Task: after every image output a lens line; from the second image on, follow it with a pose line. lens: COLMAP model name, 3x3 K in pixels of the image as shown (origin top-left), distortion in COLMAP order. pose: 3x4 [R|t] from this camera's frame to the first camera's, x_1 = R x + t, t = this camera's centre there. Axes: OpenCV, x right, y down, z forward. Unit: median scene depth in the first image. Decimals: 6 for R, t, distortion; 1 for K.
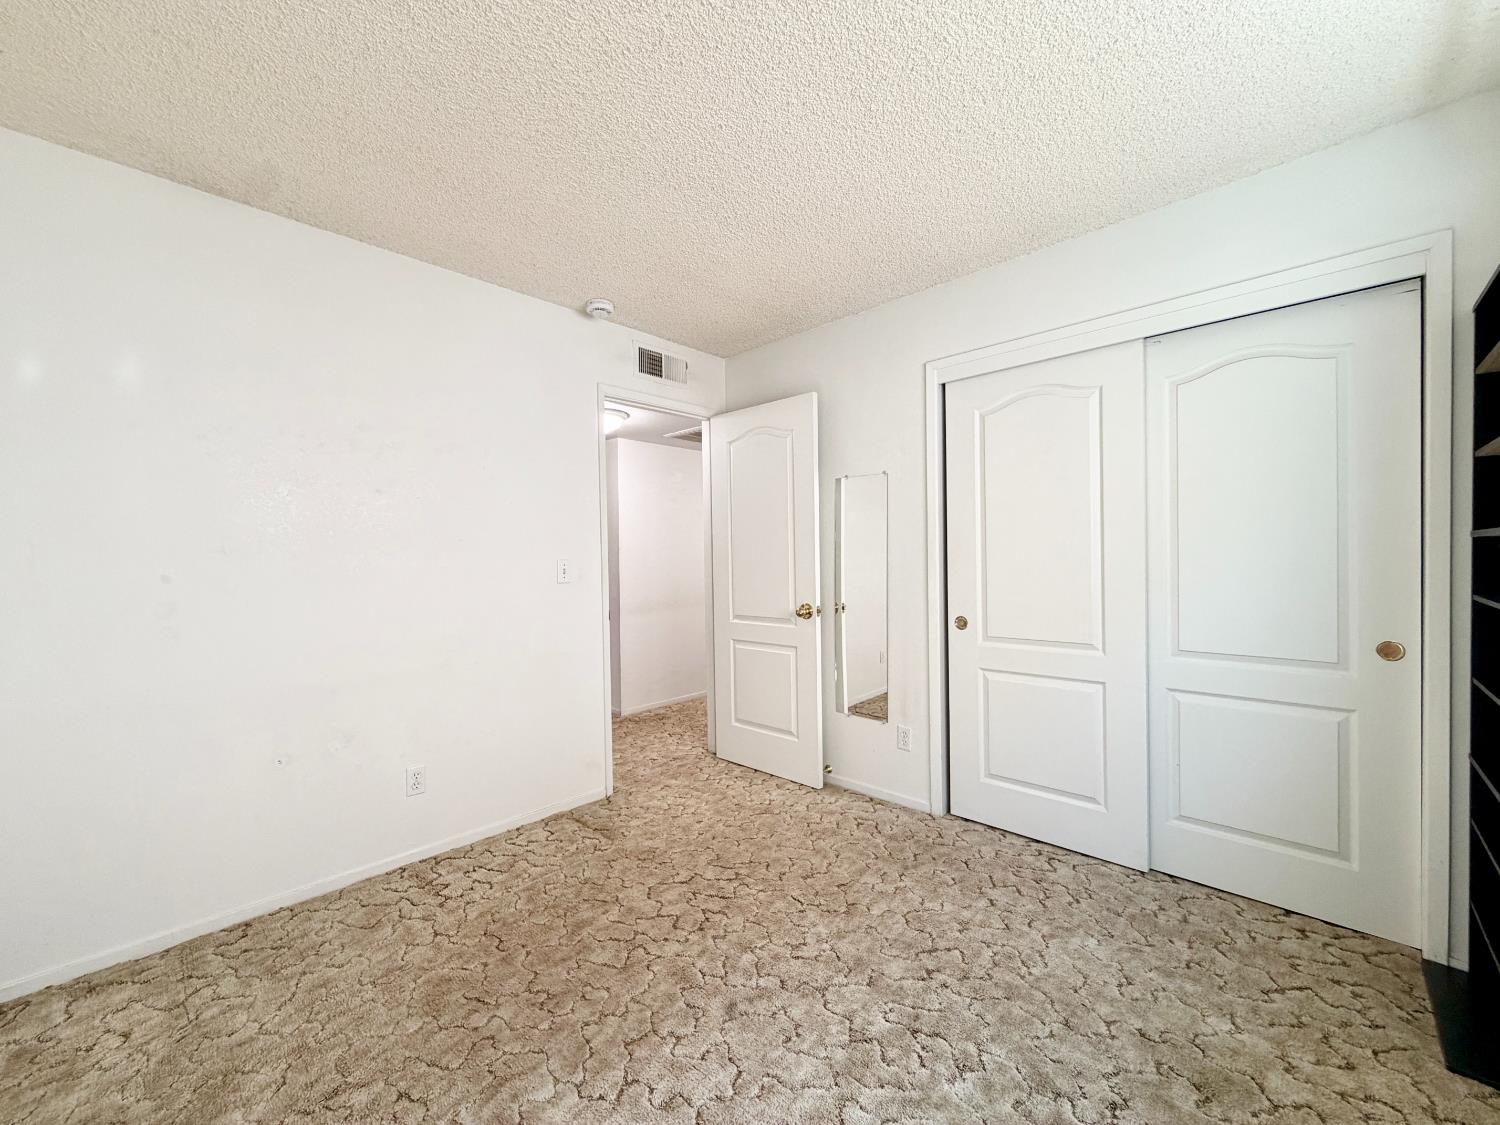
lens RADIAL K [[596.3, 0, 750.0], [0, 596.3, 562.5], [0, 0, 1]] dist [-0.002455, -0.000303]
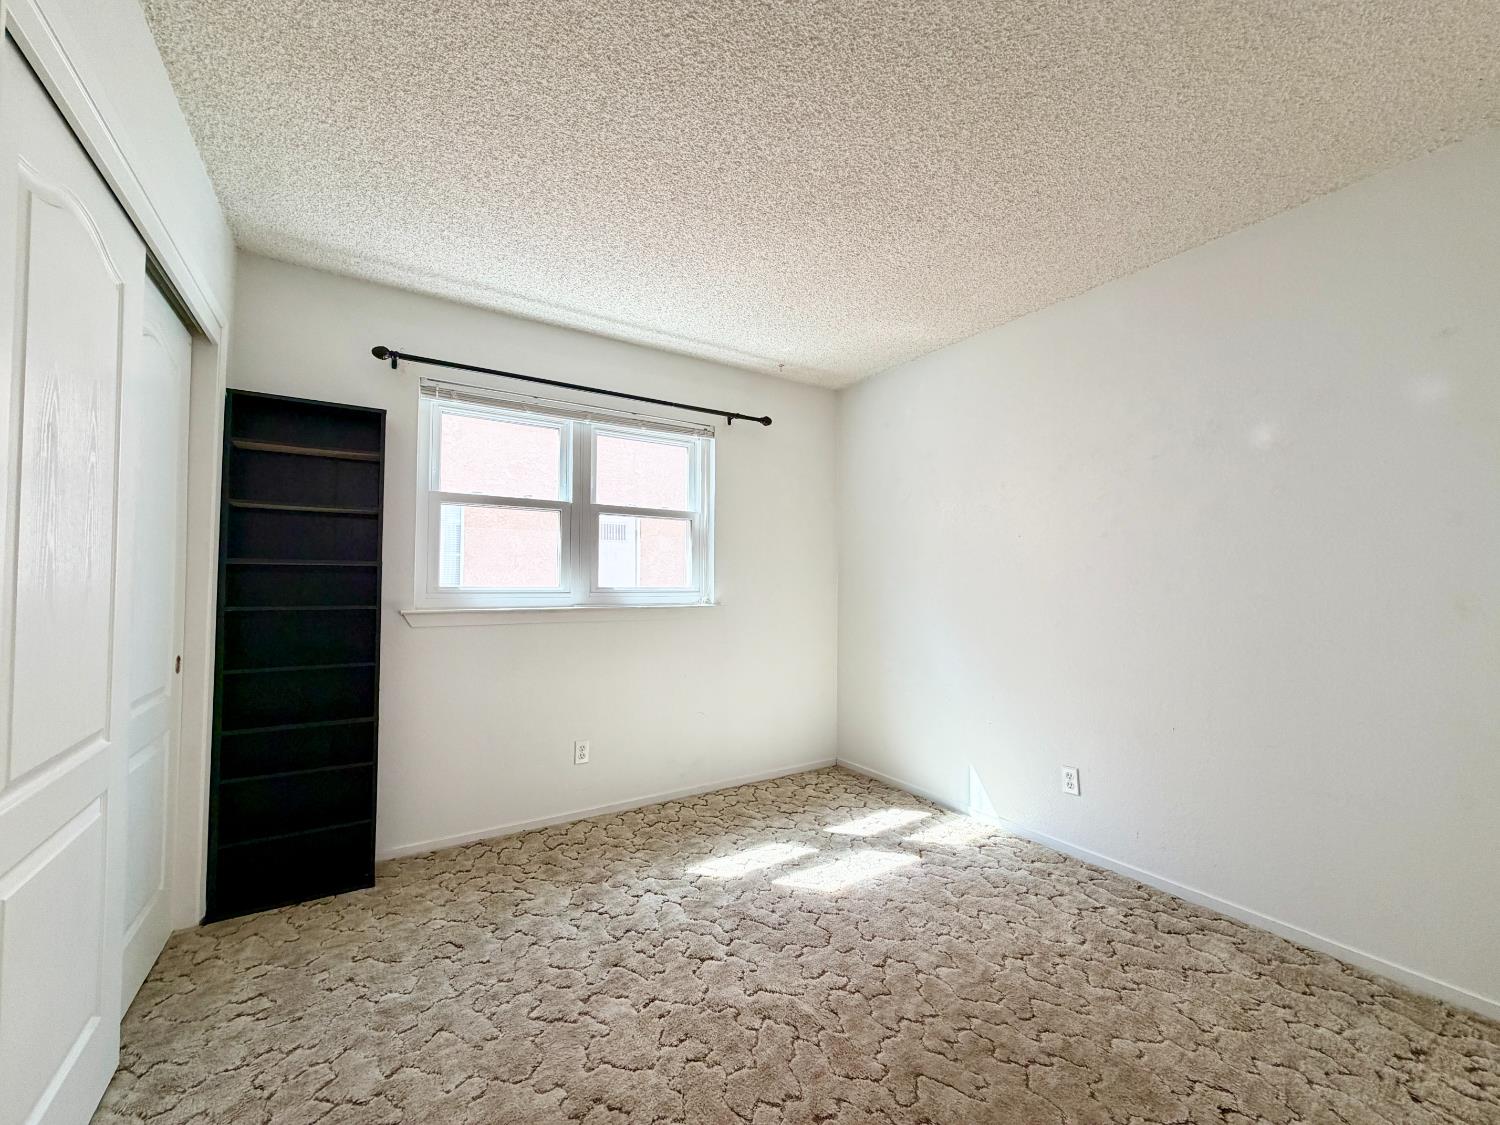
lens RADIAL K [[596.3, 0, 750.0], [0, 596.3, 562.5], [0, 0, 1]] dist [-0.002455, -0.000303]
pose [[-0.971678, 0.018376, 0.235595, -0.218776], [0.012899, 0.999610, -0.024769, 0.004138], [-0.235958, -0.021028, -0.971536, 2.079586]]
